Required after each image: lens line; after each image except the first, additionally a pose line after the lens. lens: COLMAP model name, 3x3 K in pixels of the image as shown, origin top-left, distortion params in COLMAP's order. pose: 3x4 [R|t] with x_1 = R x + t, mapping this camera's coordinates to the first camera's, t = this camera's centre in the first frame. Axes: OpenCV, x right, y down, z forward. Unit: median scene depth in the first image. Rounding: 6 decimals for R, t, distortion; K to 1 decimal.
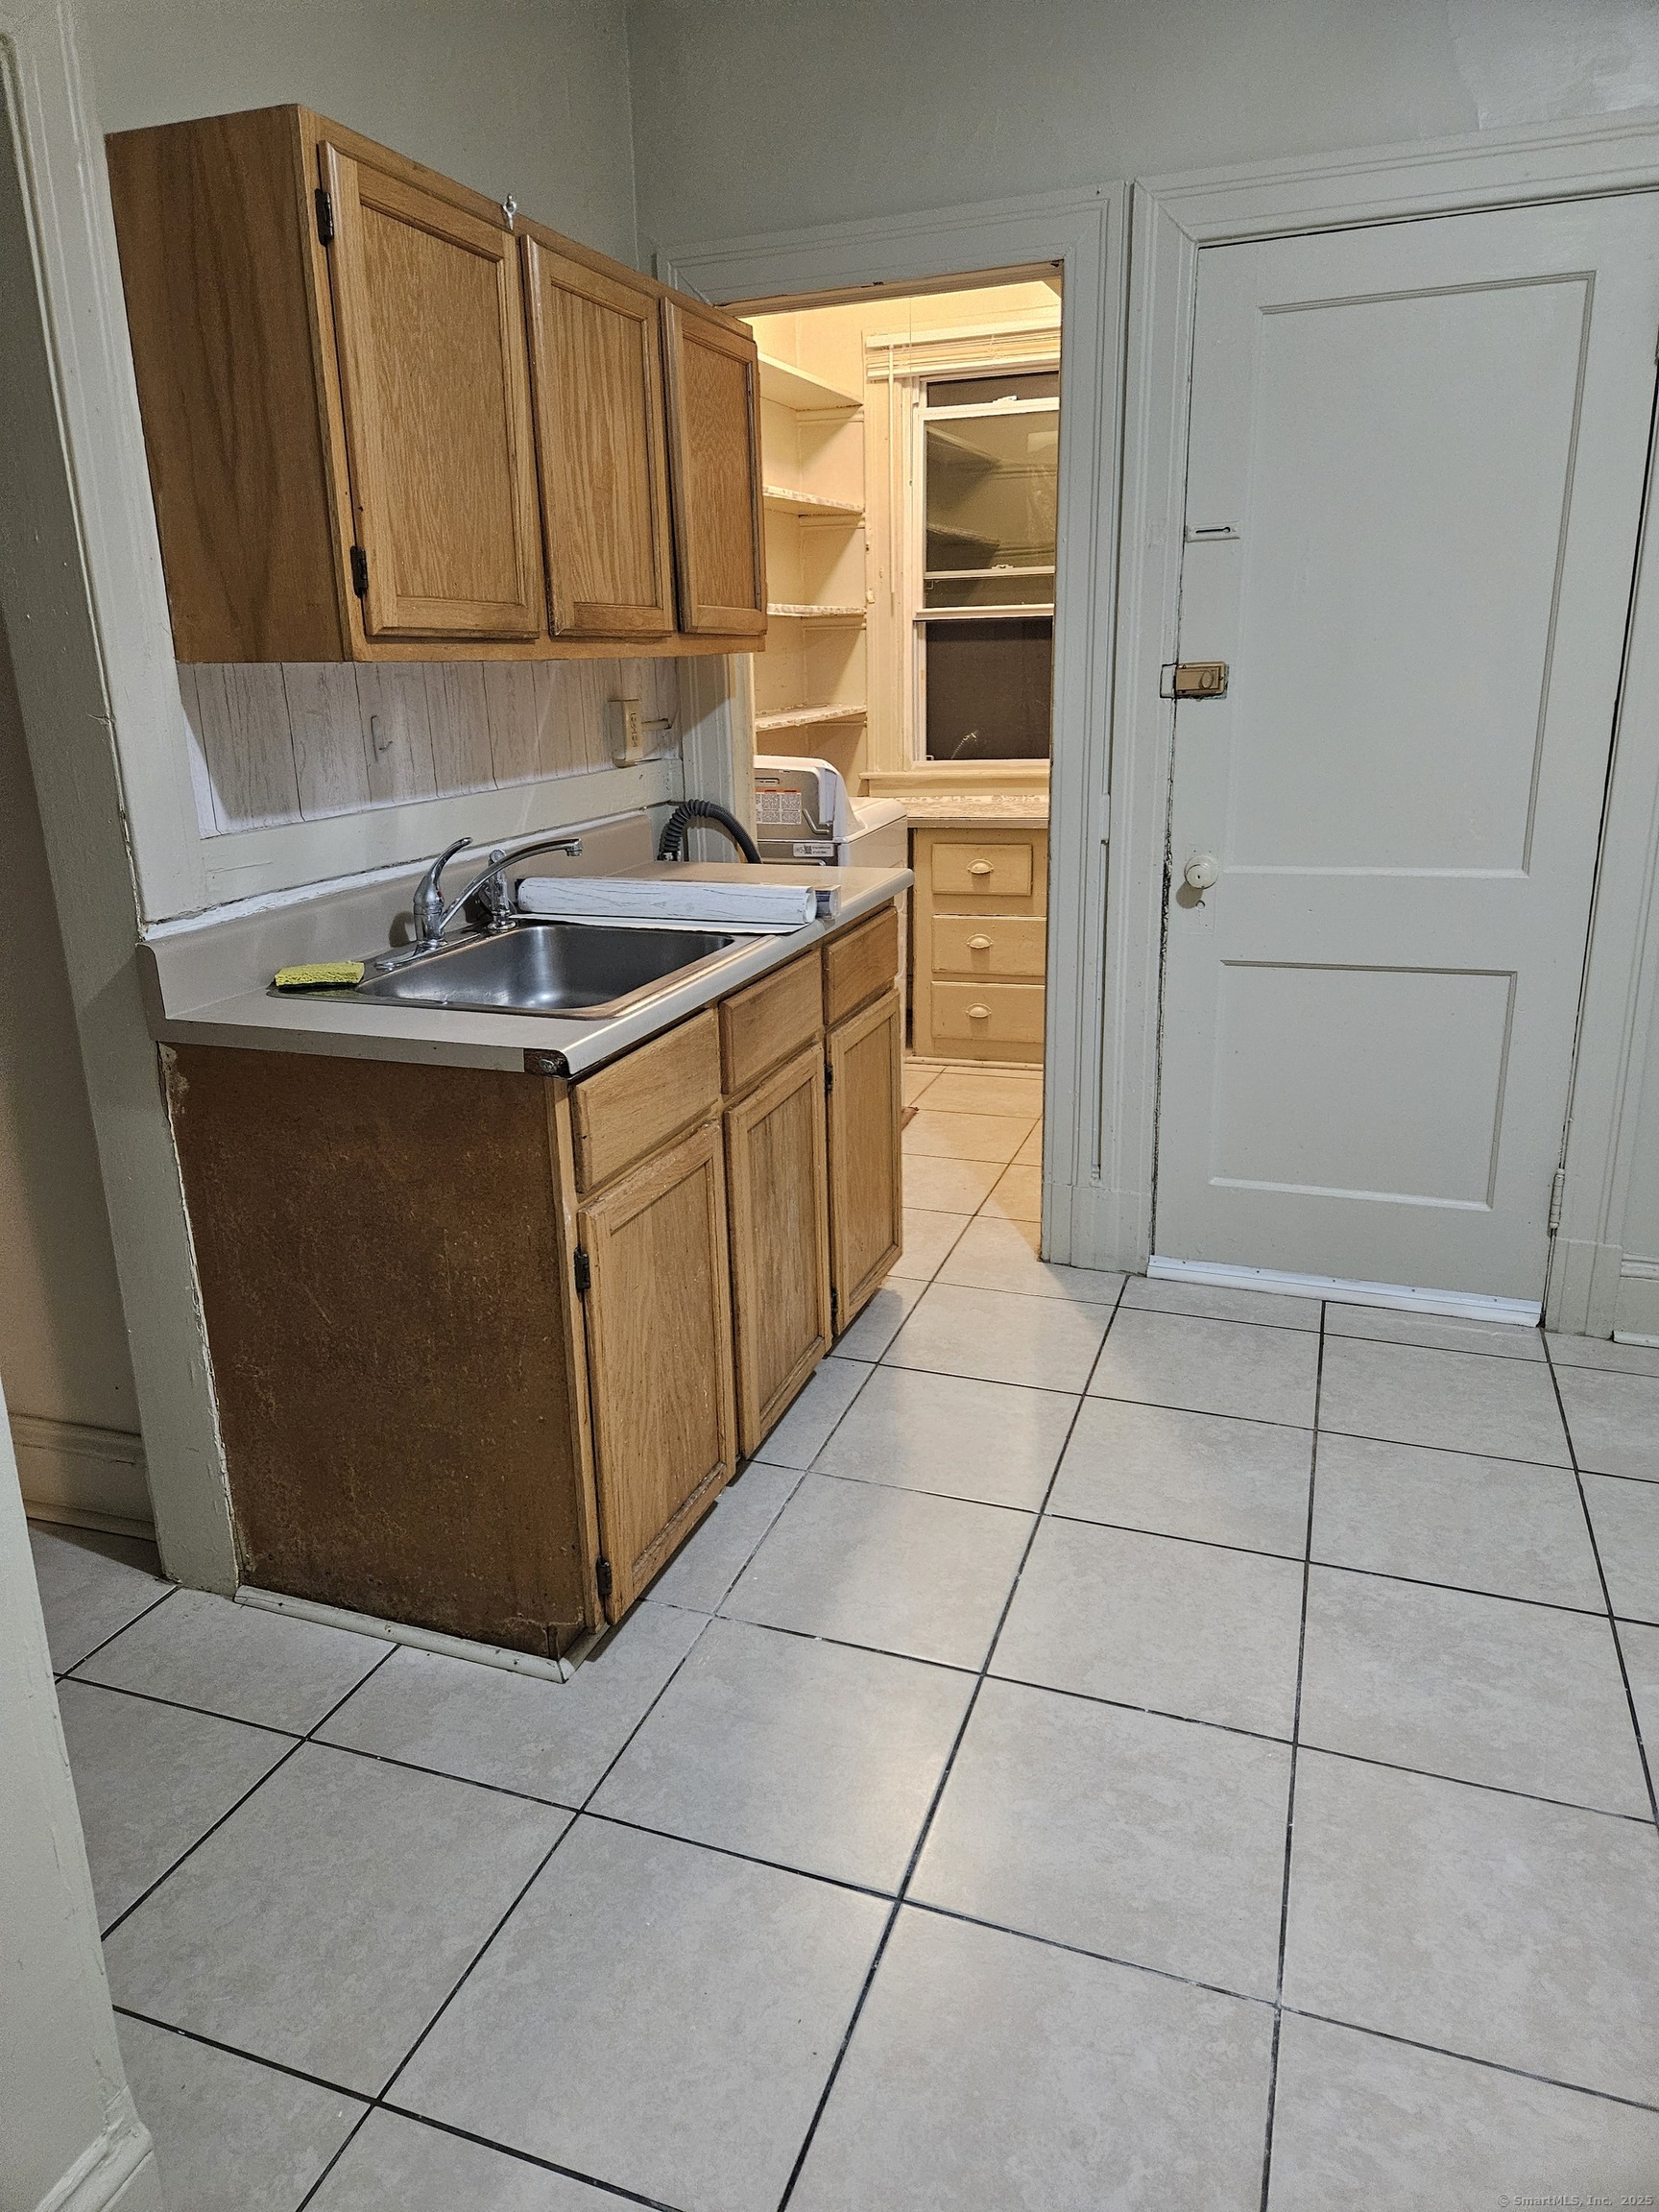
lens RADIAL K [[1467.5, 0, 816.8], [0, 1467.5, 1085.4], [0, 0, 1]] dist [0.078529, -0.066350]
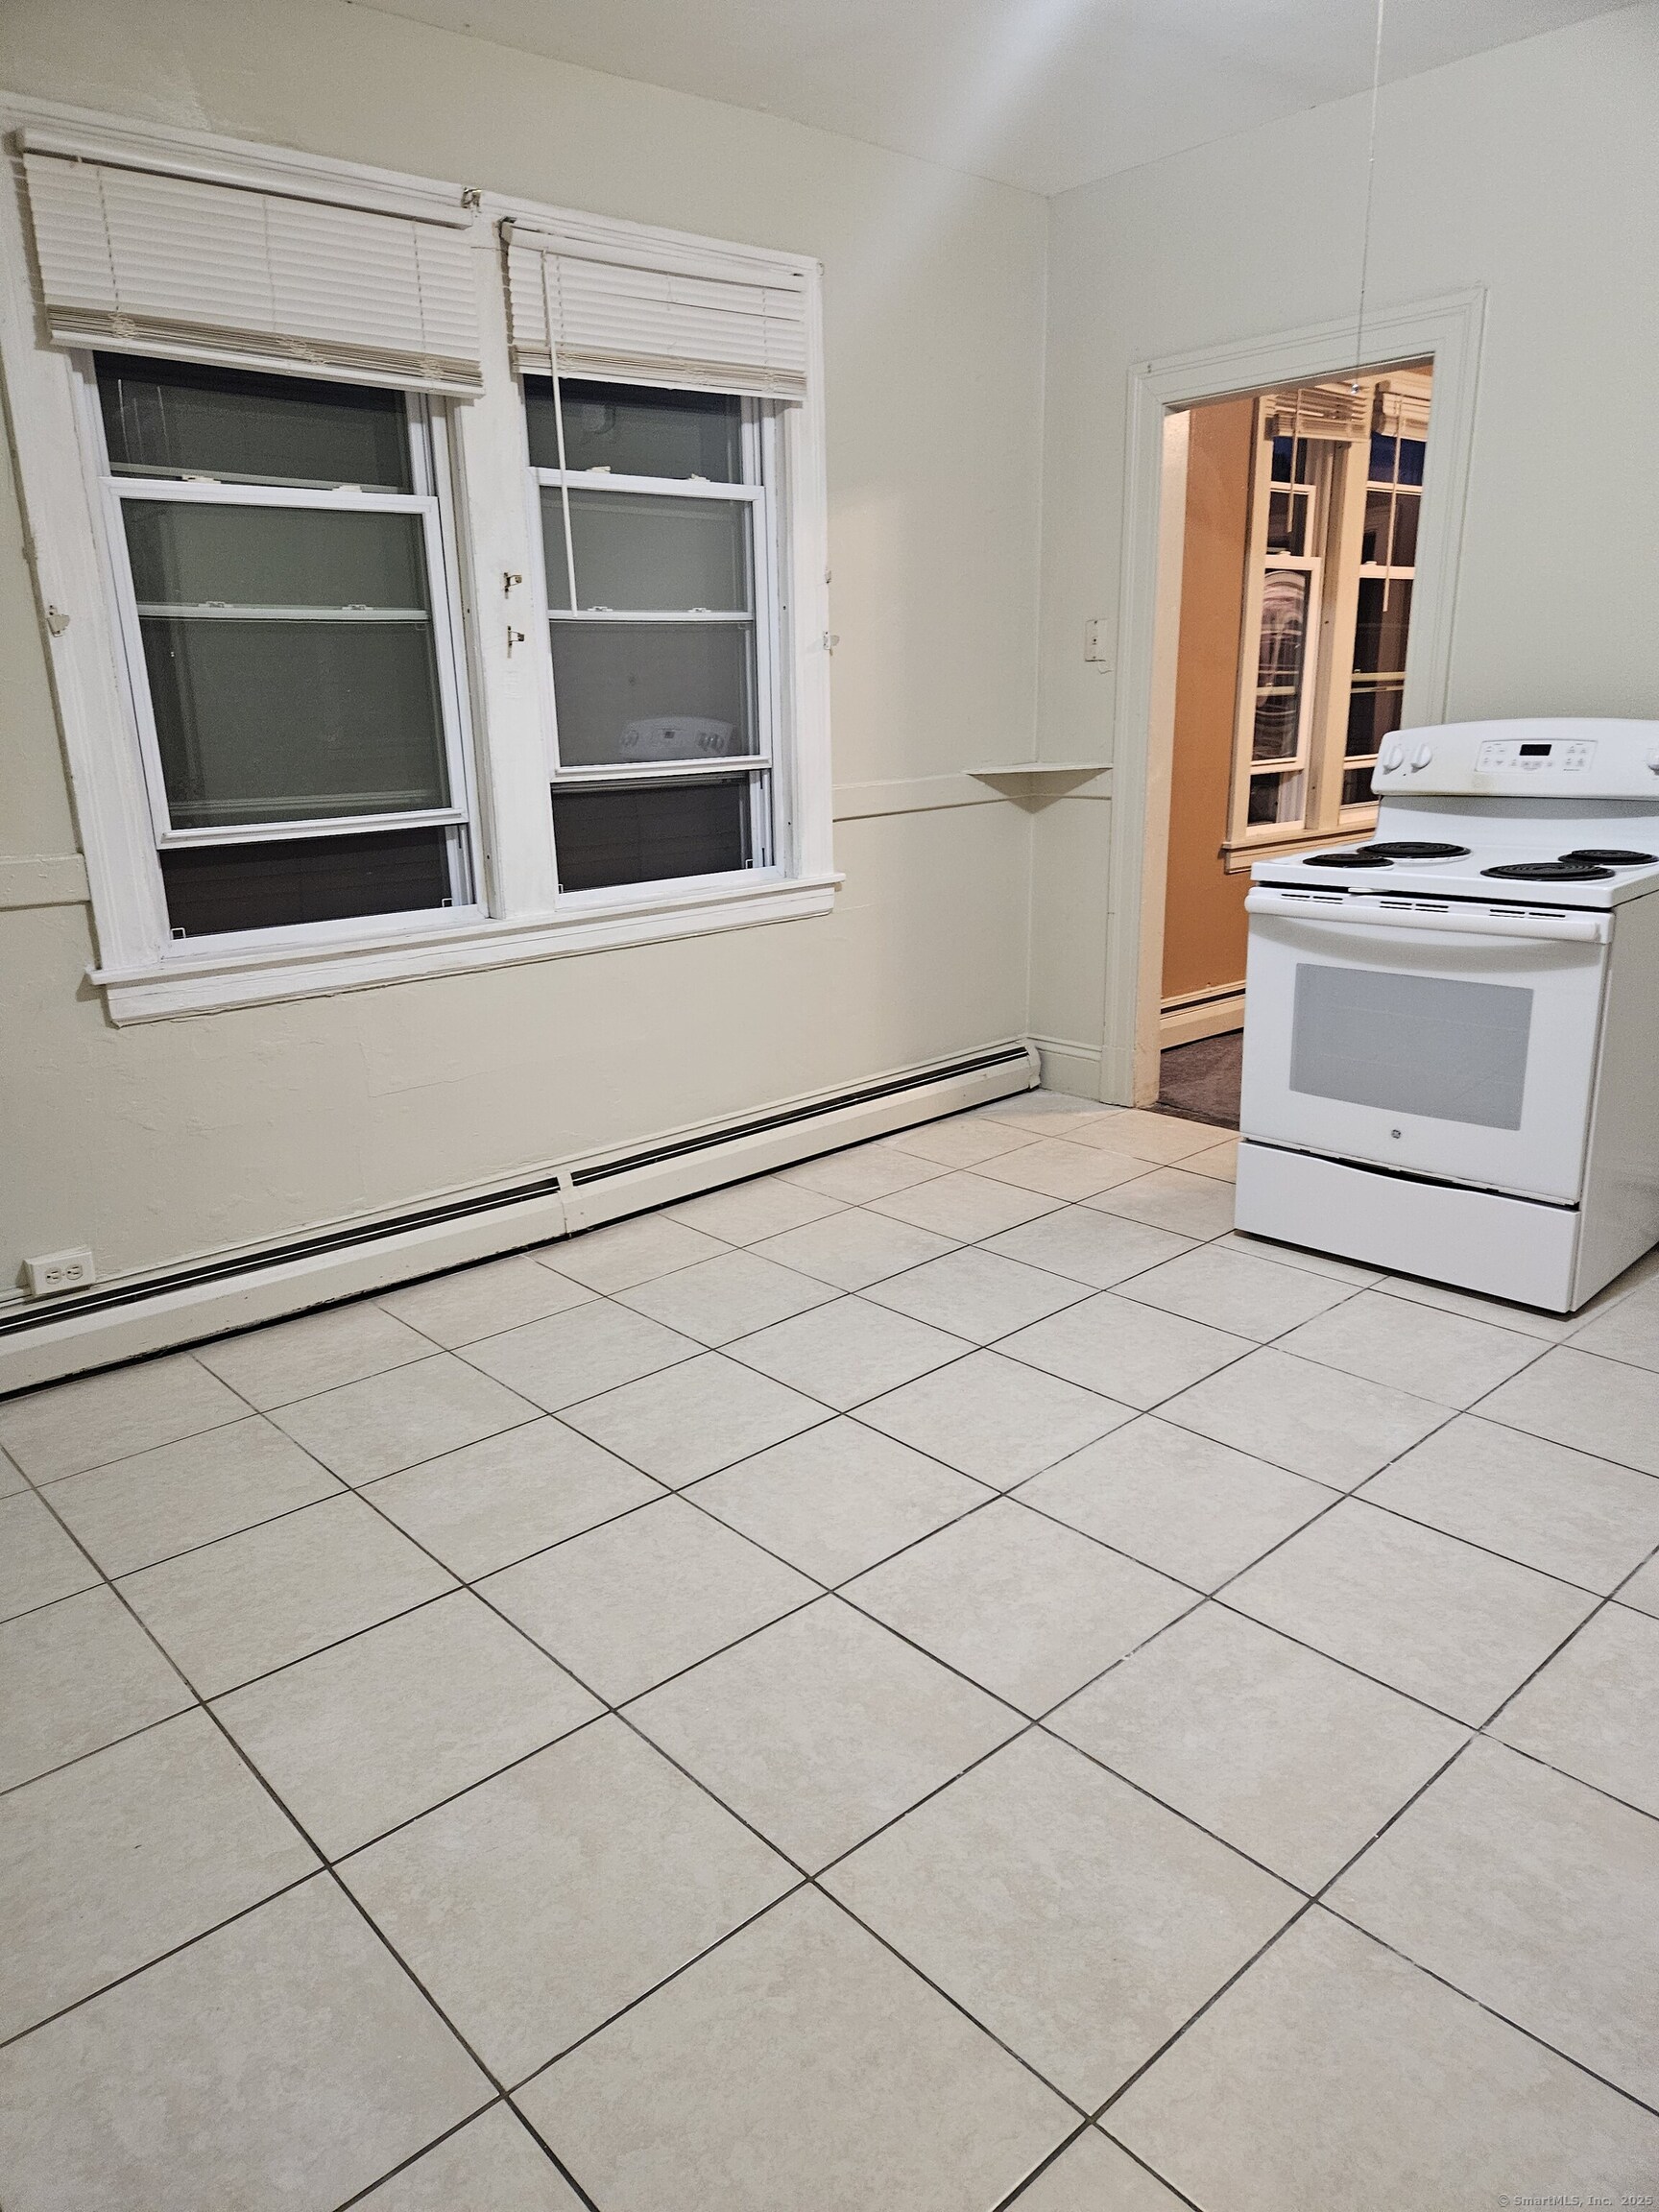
lens RADIAL K [[1470.2, 0, 803.7], [0, 1470.2, 1107.0], [0, 0, 1]] dist [0.076747, -0.068526]
pose [[-0.876407, -0.080117, 0.474860, 0.217151], [0.182921, 0.856777, 0.482154, -0.482474], [-0.445478, 0.509425, -0.736231, 1.675355]]
